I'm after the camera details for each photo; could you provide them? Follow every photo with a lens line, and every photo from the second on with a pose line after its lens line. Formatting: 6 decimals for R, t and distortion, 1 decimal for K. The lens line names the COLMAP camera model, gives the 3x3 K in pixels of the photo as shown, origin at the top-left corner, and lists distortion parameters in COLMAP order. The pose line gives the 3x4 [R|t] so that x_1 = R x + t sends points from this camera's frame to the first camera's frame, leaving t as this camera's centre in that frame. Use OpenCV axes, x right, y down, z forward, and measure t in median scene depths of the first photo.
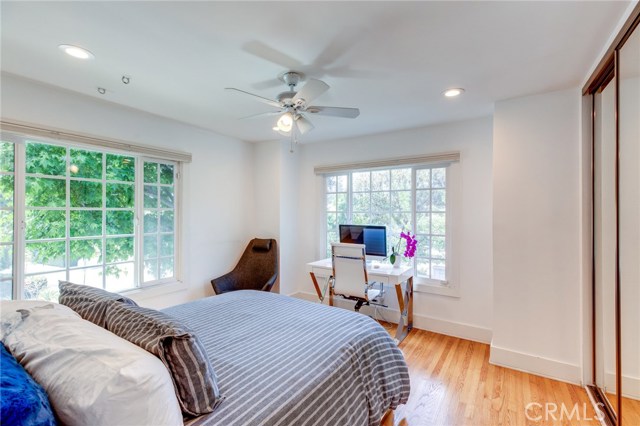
lens RADIAL K [[289.3, 0, 319.6], [0, 289.3, 211.0], [0, 0, 1]] dist [0.004568, 0.001041]
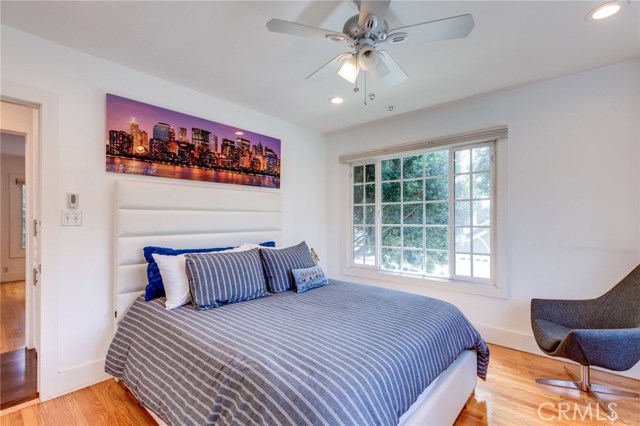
lens RADIAL K [[289.3, 0, 322.3], [0, 289.3, 215.9], [0, 0, 1]] dist [0.004568, 0.001041]
pose [[-0.126496, -0.004224, -0.991958, 0.836989], [0.010115, 0.999933, -0.005548, 0.090559], [0.991916, -0.010735, -0.126445, 1.304120]]
